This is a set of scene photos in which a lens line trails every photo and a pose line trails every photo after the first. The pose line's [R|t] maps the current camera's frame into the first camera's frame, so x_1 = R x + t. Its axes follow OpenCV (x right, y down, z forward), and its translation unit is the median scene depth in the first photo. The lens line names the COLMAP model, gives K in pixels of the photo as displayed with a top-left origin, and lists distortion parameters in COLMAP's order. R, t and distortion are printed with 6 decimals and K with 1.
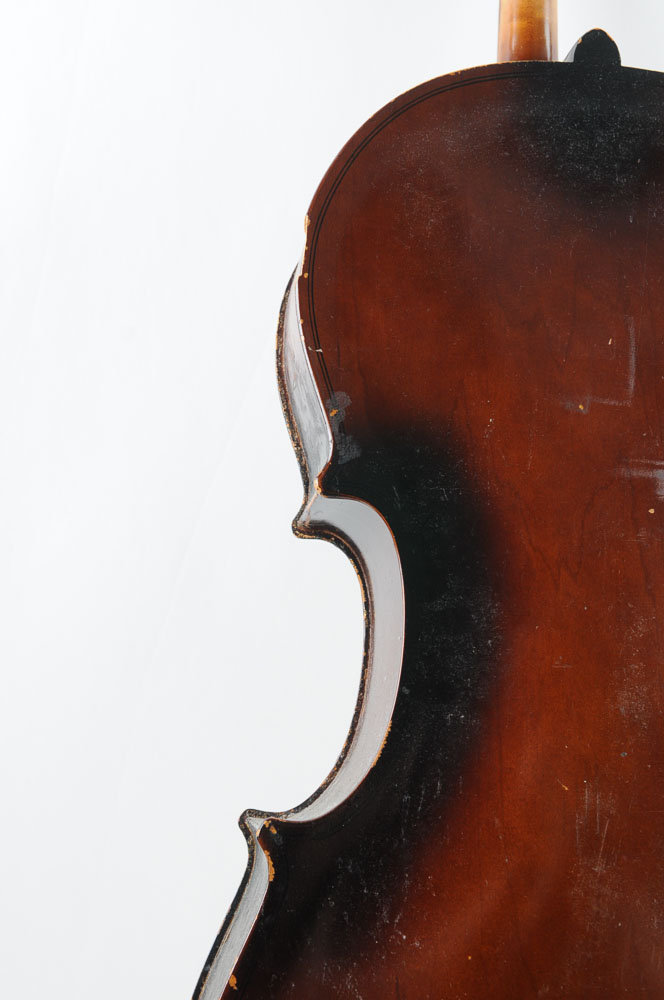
lens RADIAL K [[1276.5, 0, 330.6], [0, 1276.5, 494.7], [0, 0, 1]] dist [0.101633, 0.000000]
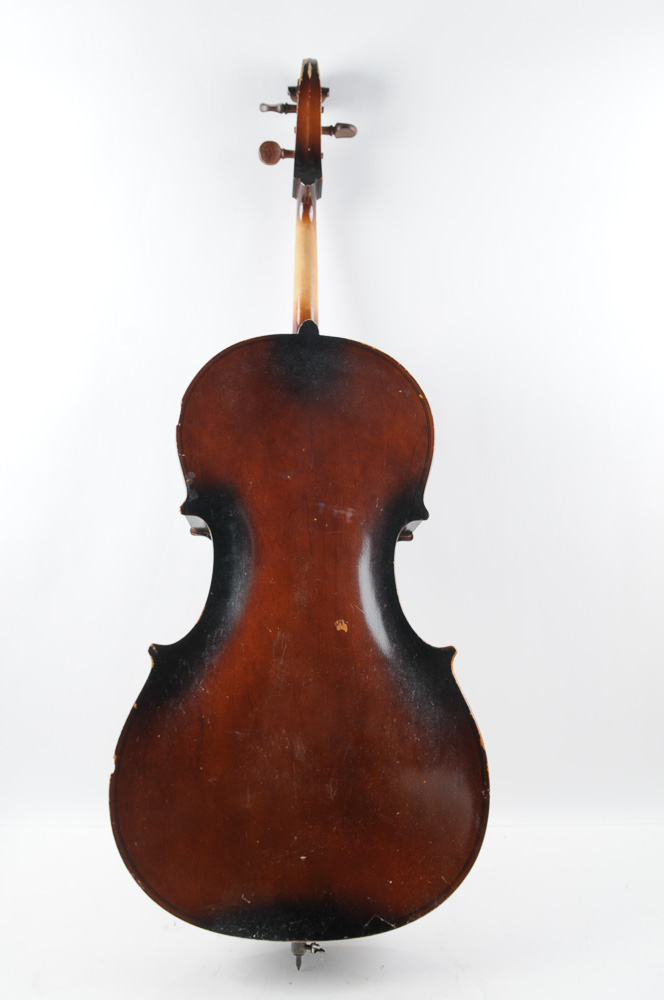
lens RADIAL K [[792.4, 0, 331.3], [0, 792.4, 503.9], [0, 0, 1]] dist [-0.005745, -0.028403]
pose [[0.996592, -0.011902, -0.081627, 0.396752], [0.008255, 0.998959, -0.044874, 0.050007], [0.082076, 0.044047, 0.995652, -0.476302]]
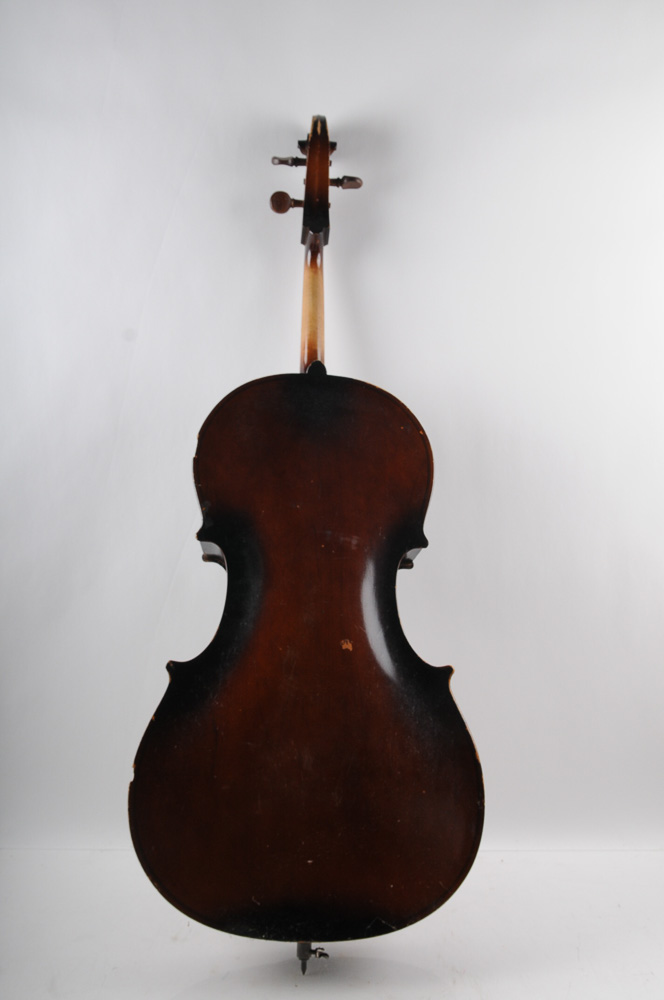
lens RADIAL K [[856.2, 0, 329.6], [0, 856.2, 510.7], [0, 0, 1]] dist [0.017415, -0.016630]
pose [[0.997383, -0.006122, -0.072045, 0.383924], [-0.000053, 0.996346, -0.085405, 0.088459], [0.072305, 0.085185, 0.993738, -0.715495]]
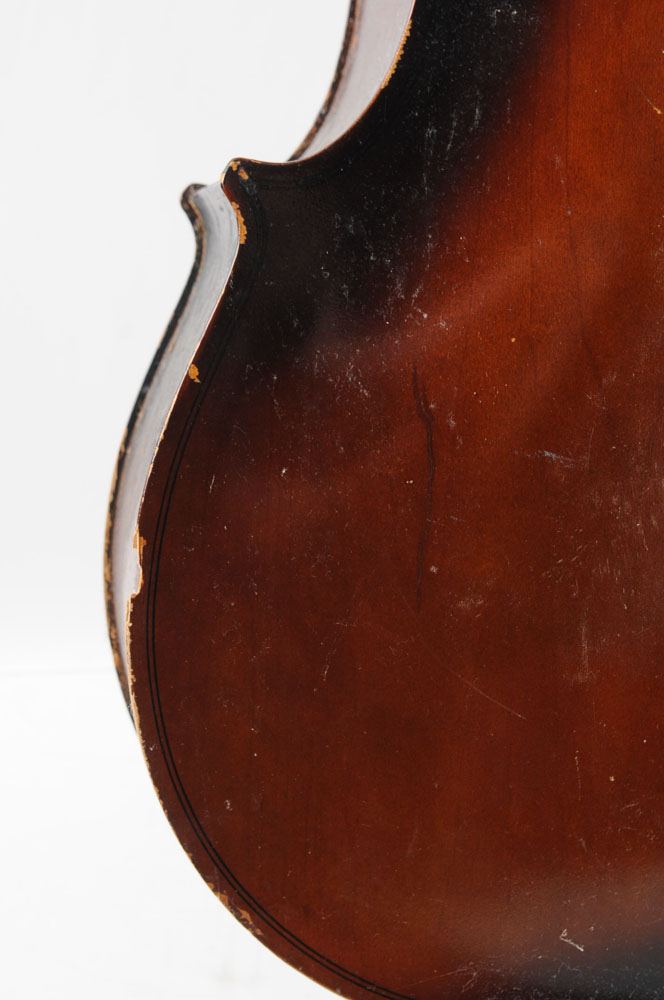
lens RADIAL K [[1655.2, 0, 326.3], [0, 1655.2, 492.9], [0, 0, 1]] dist [0.168640, 0.000000]
pose [[0.998148, -0.010005, 0.060001, -0.052077], [-0.008557, 0.953482, 0.301329, 0.141240], [-0.060225, -0.301285, 0.951630, 0.067783]]
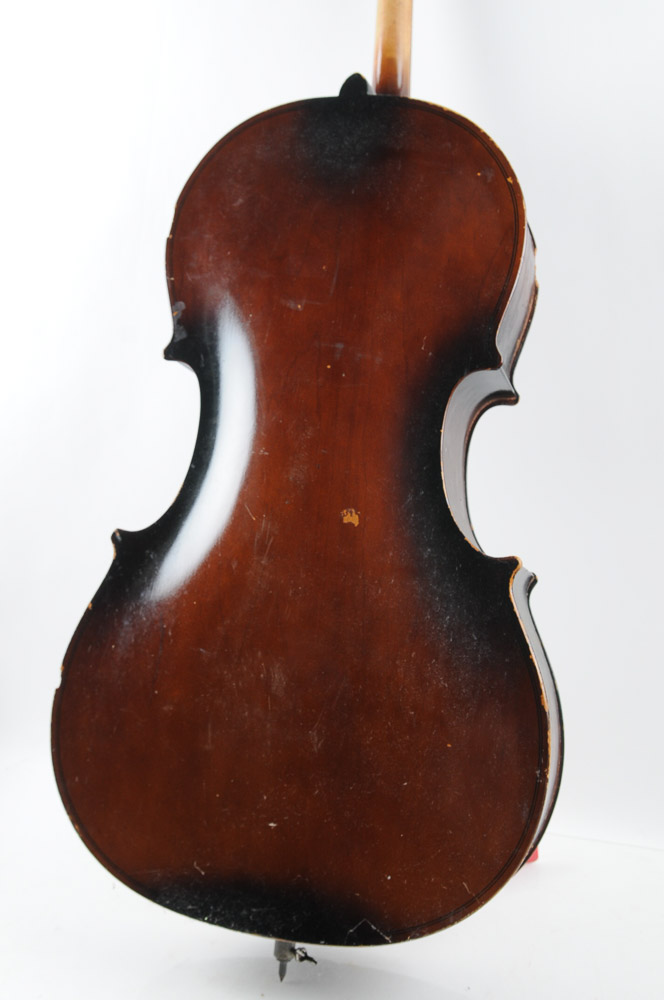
lens RADIAL K [[1188.5, 0, 327.7], [0, 1188.5, 497.0], [0, 0, 1]] dist [0.091461, 0.000000]
pose [[0.902590, 0.037045, -0.428904, 0.919122], [-0.019772, 0.998807, 0.044659, 0.113300], [0.430047, -0.031829, 0.902245, -0.420703]]
